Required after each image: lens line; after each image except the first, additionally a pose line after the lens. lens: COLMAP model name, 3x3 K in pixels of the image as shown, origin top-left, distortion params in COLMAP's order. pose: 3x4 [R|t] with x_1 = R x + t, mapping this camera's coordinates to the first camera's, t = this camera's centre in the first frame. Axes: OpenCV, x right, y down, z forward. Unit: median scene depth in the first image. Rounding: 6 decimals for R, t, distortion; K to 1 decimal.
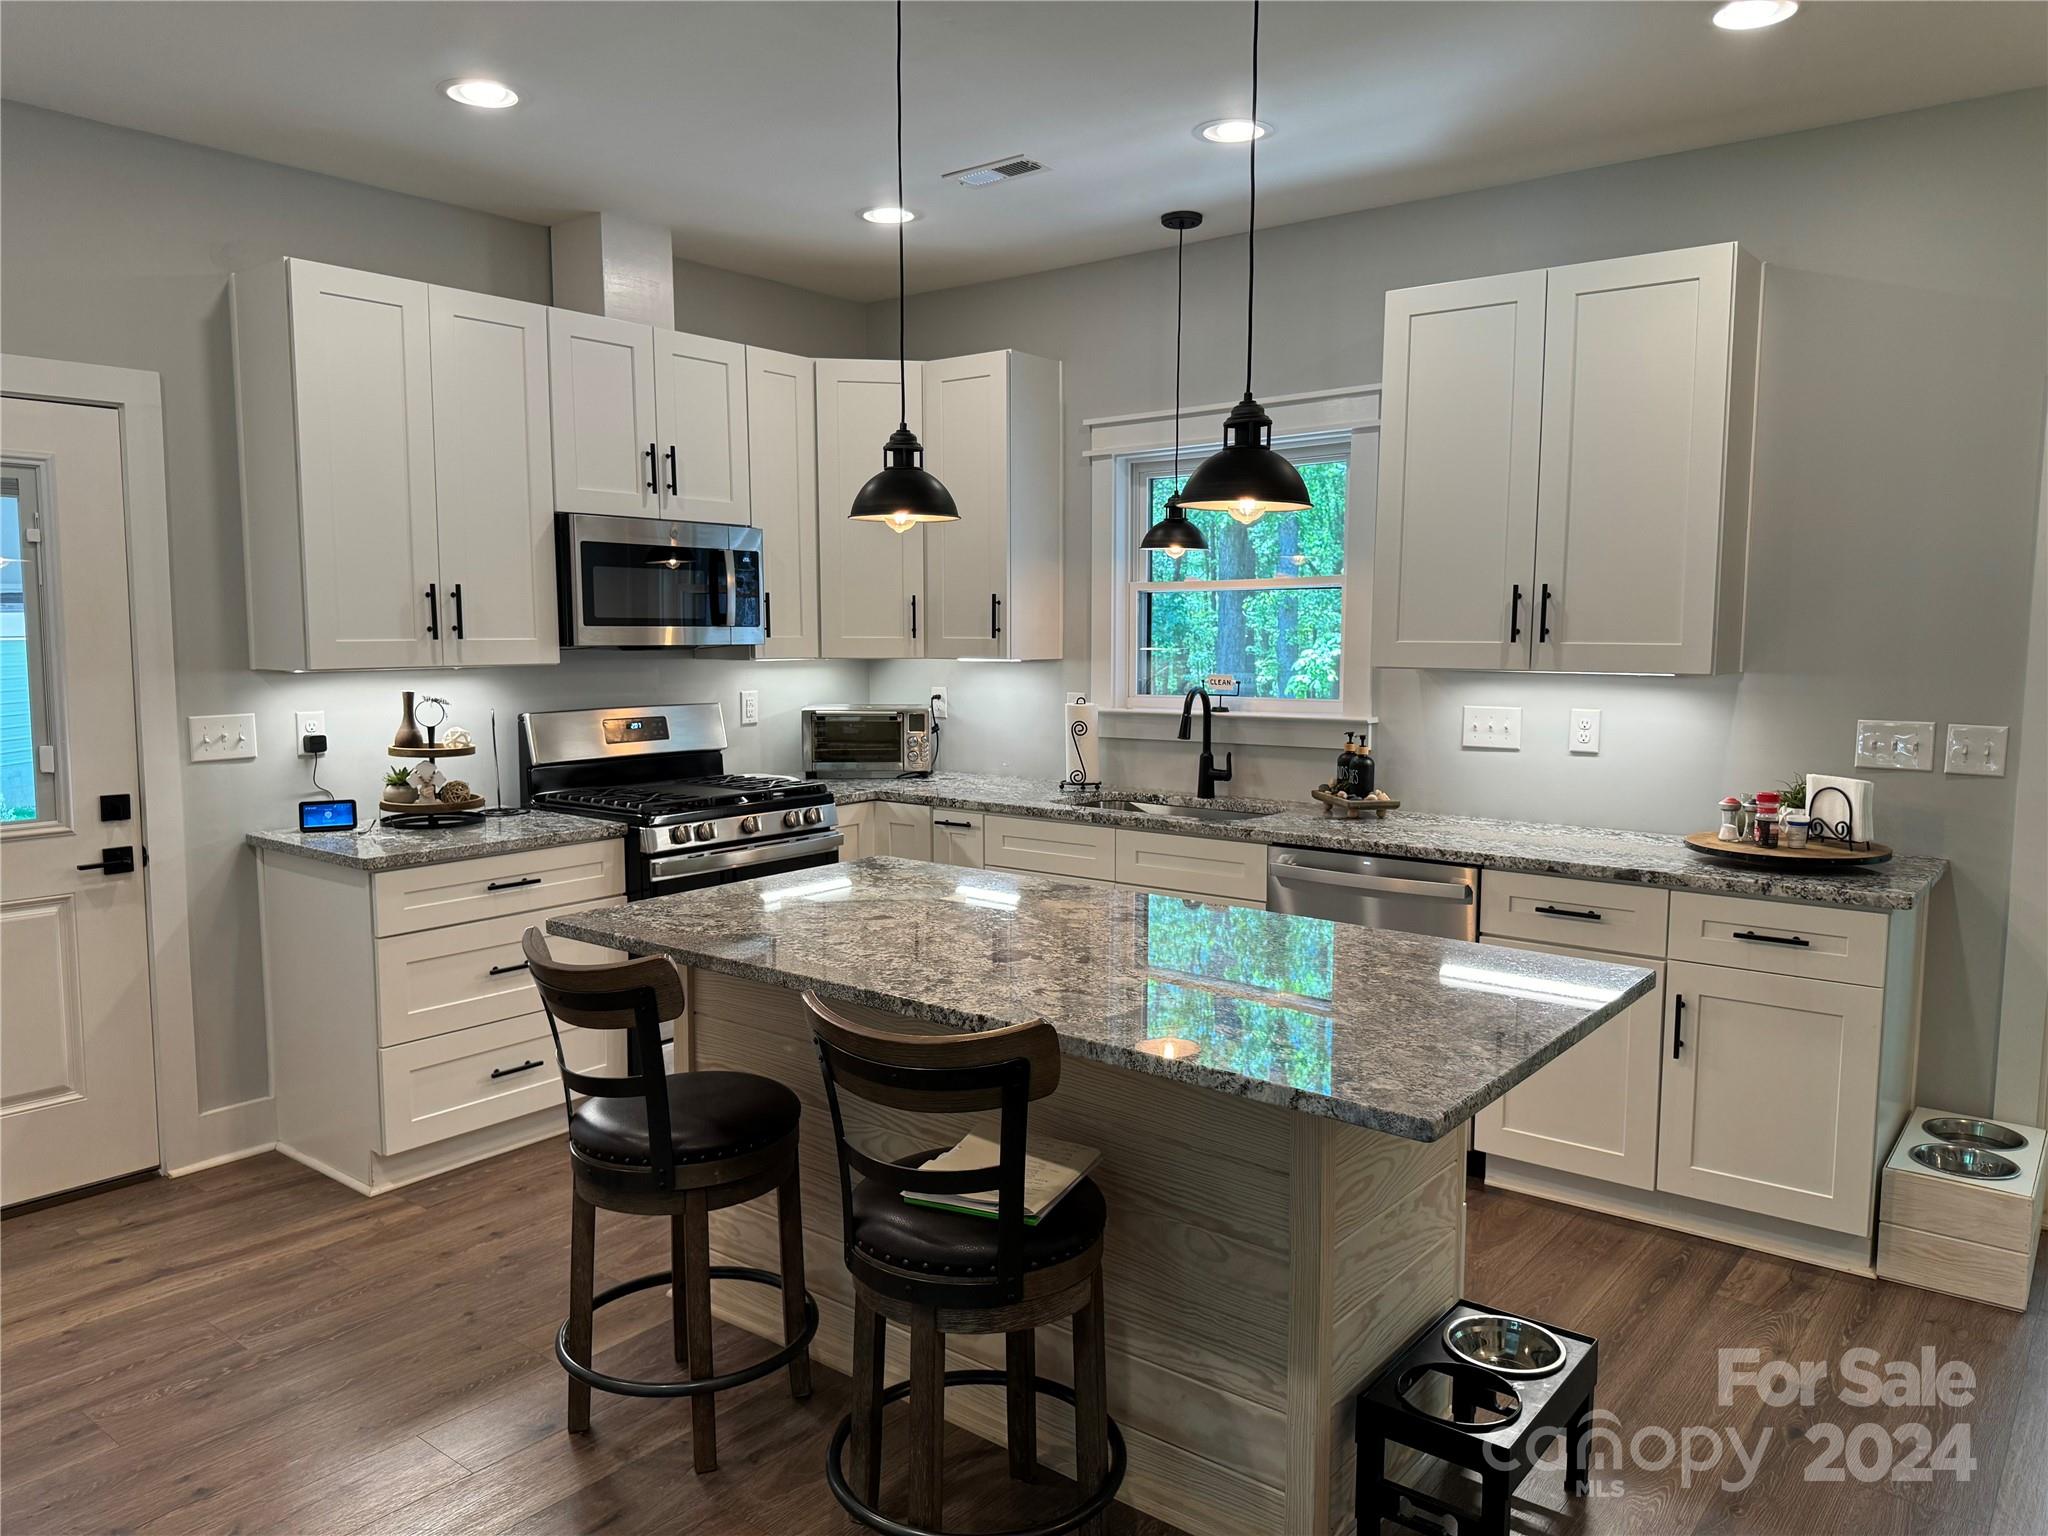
lens RADIAL K [[1438.4, 0, 1016.2], [0, 1438.4, 770.8], [0, 0, 1]] dist [0.057635, -0.072997]
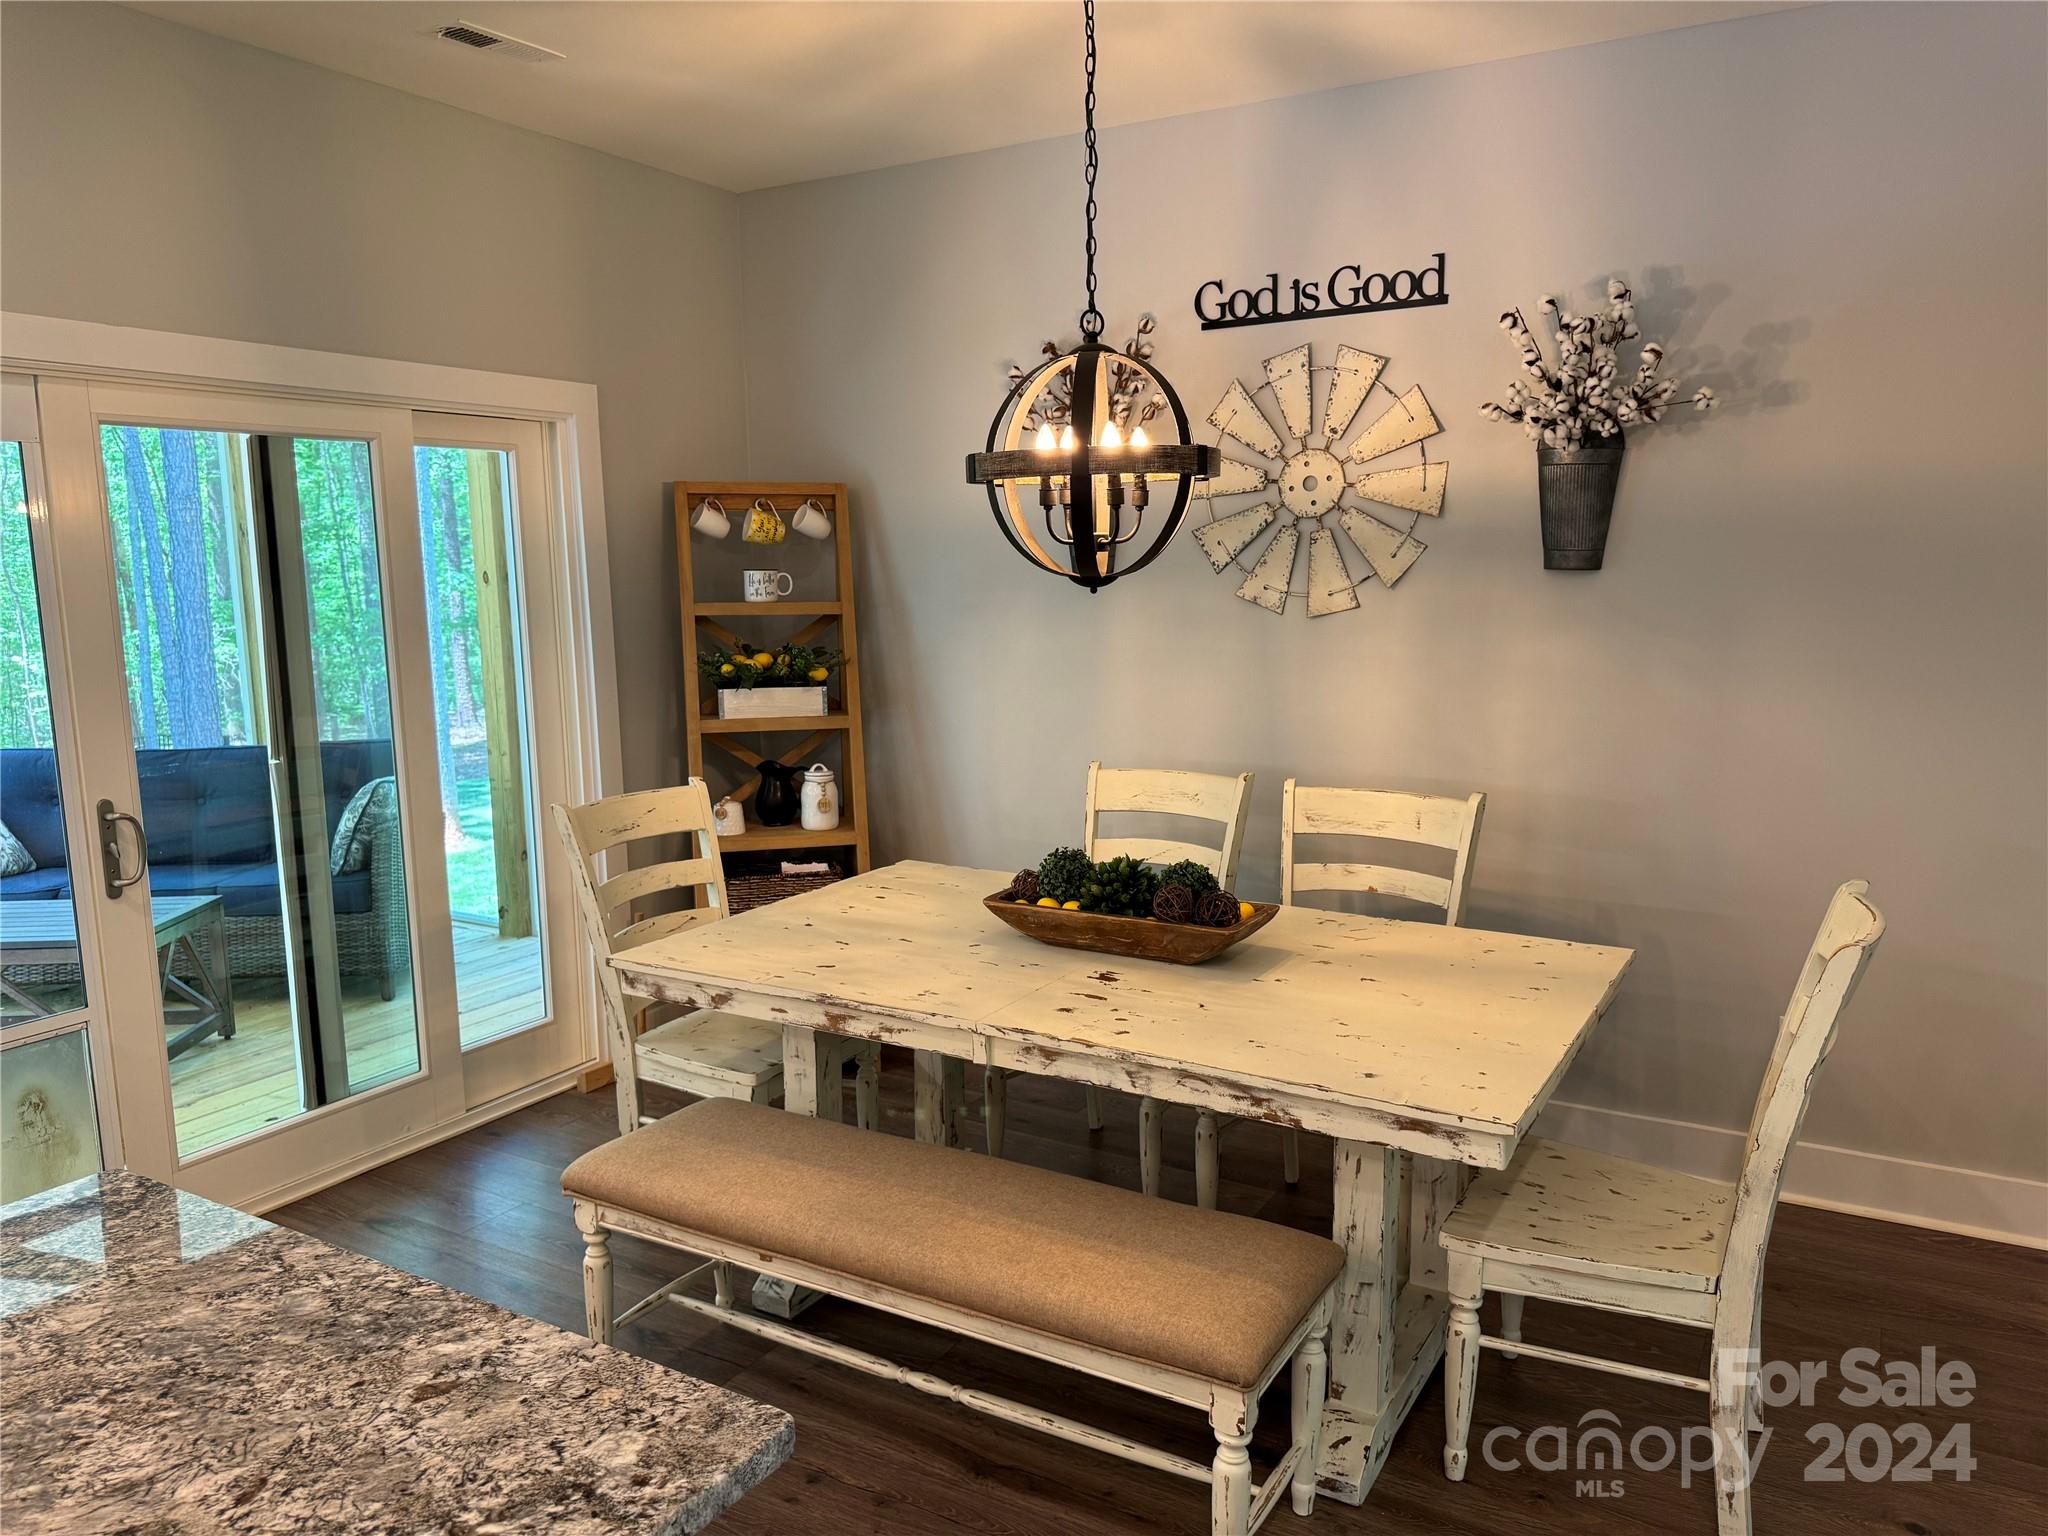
lens RADIAL K [[1438.4, 0, 991.3], [0, 1438.4, 794.9], [0, 0, 1]] dist [0.057635, -0.072997]
pose [[-0.140994, -0.153201, 0.978085, -0.151074], [0.118135, 0.978292, 0.170263, -0.061019], [-0.982937, 0.139552, -0.119835, 0.470215]]
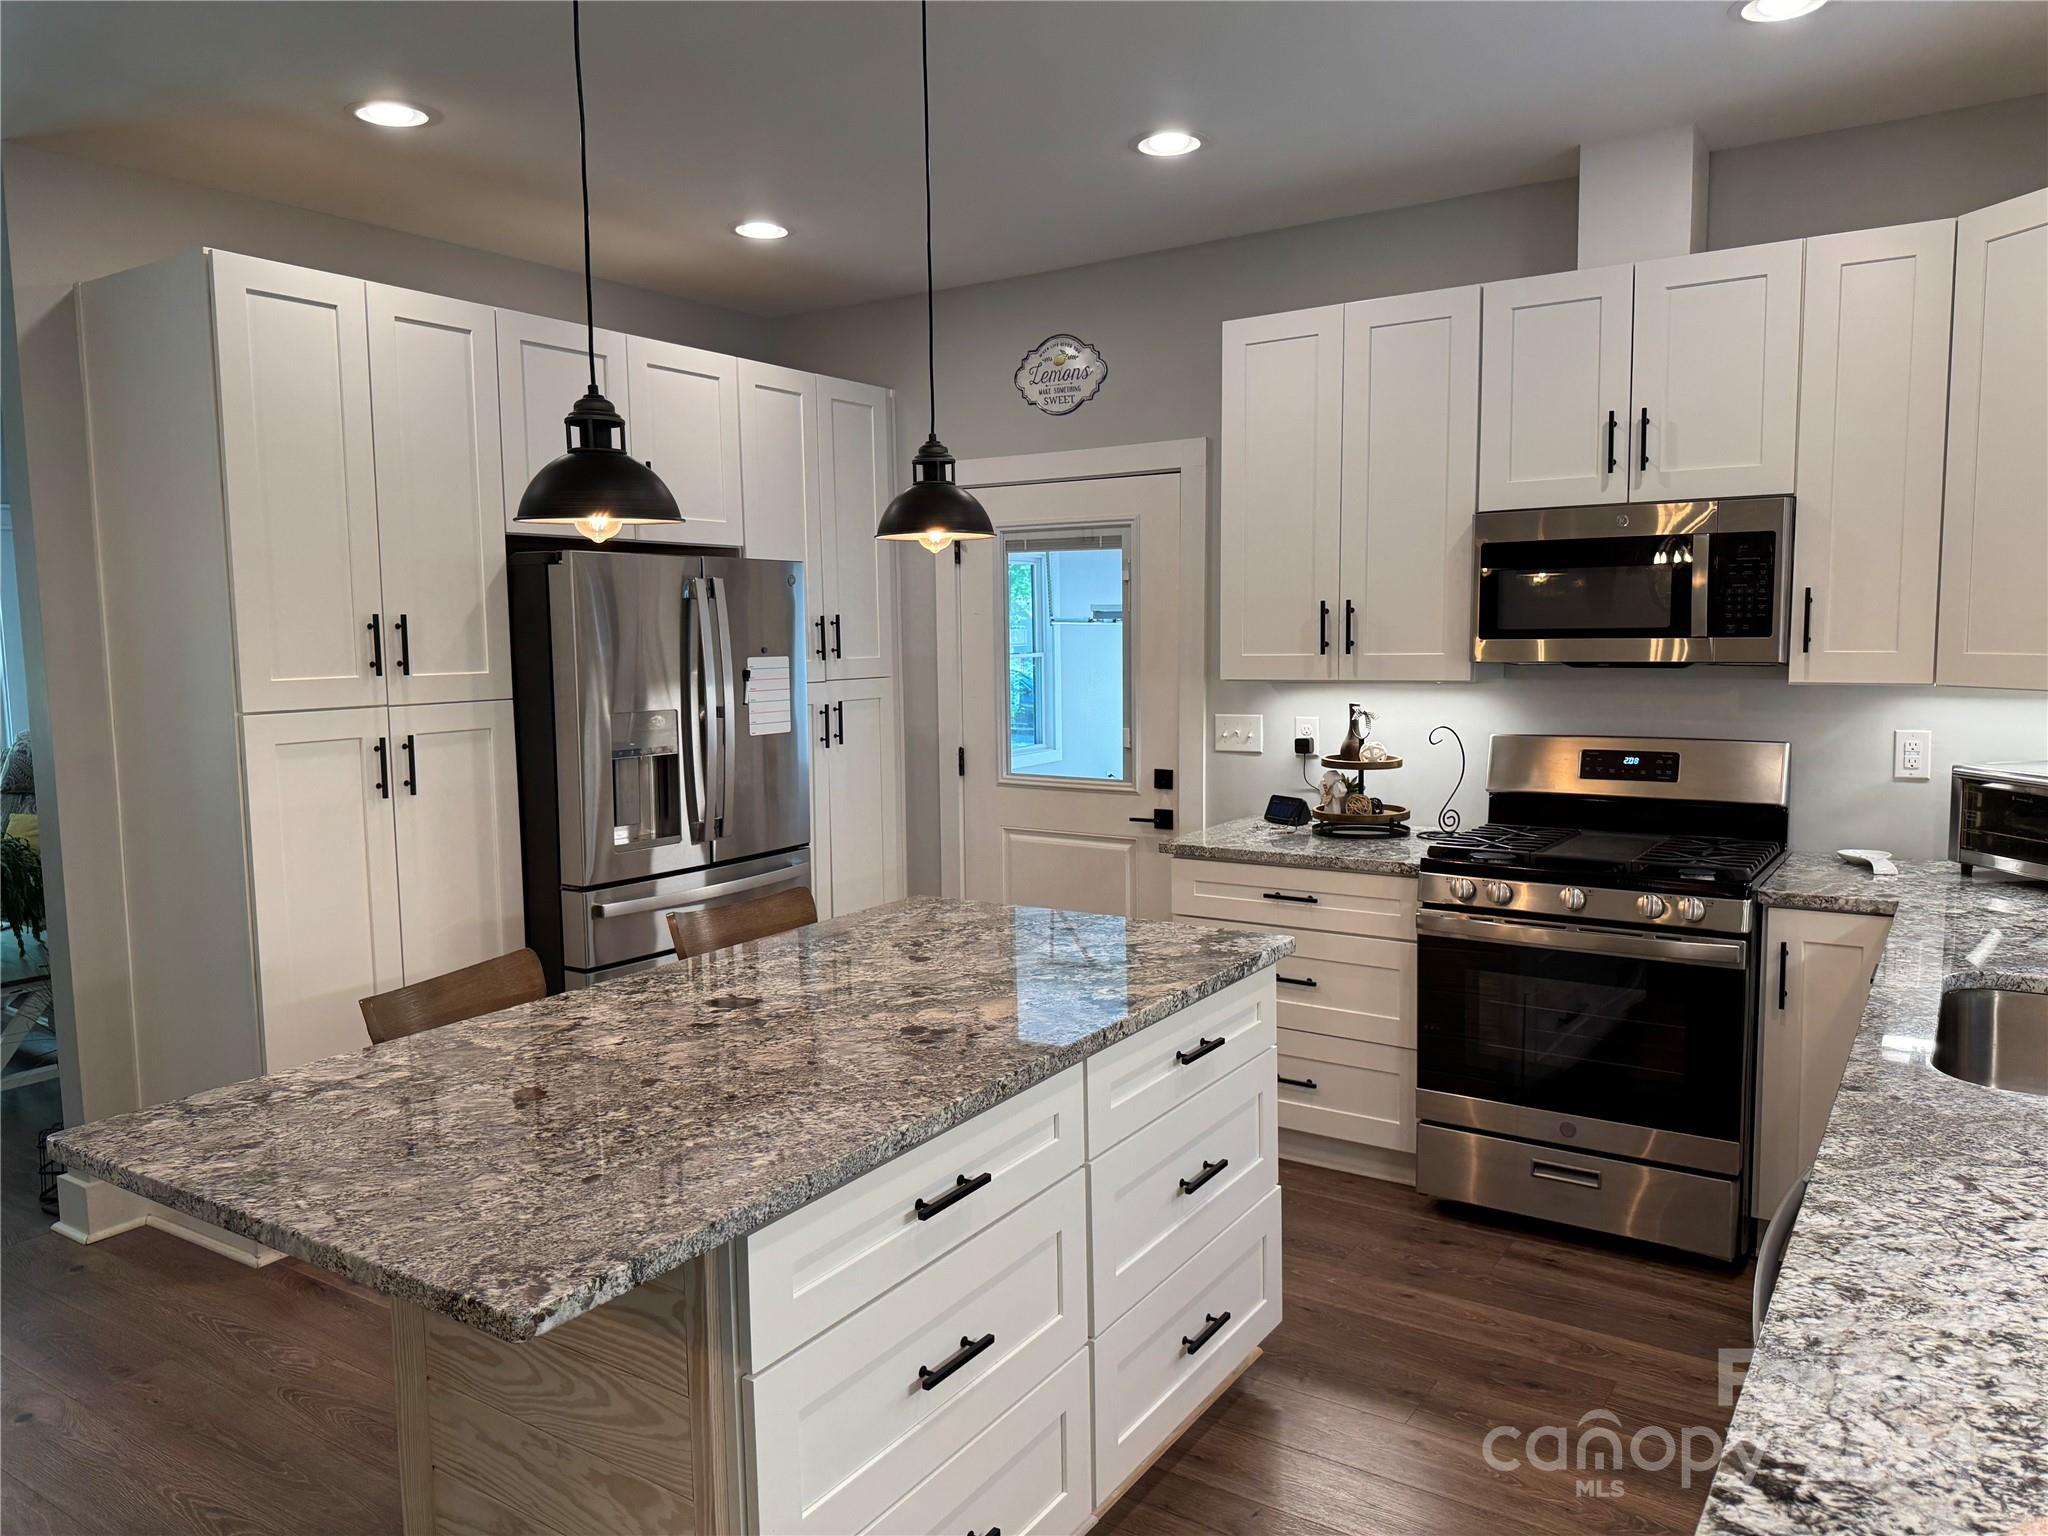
lens RADIAL K [[1438.4, 0, 1005.3], [0, 1438.4, 780.6], [0, 0, 1]] dist [0.057635, -0.072997]
pose [[0.094819, 0.107334, -0.989691, 0.687301], [-0.089182, 0.991089, 0.098941, -0.094006], [0.991492, 0.078881, 0.103546, 0.775536]]
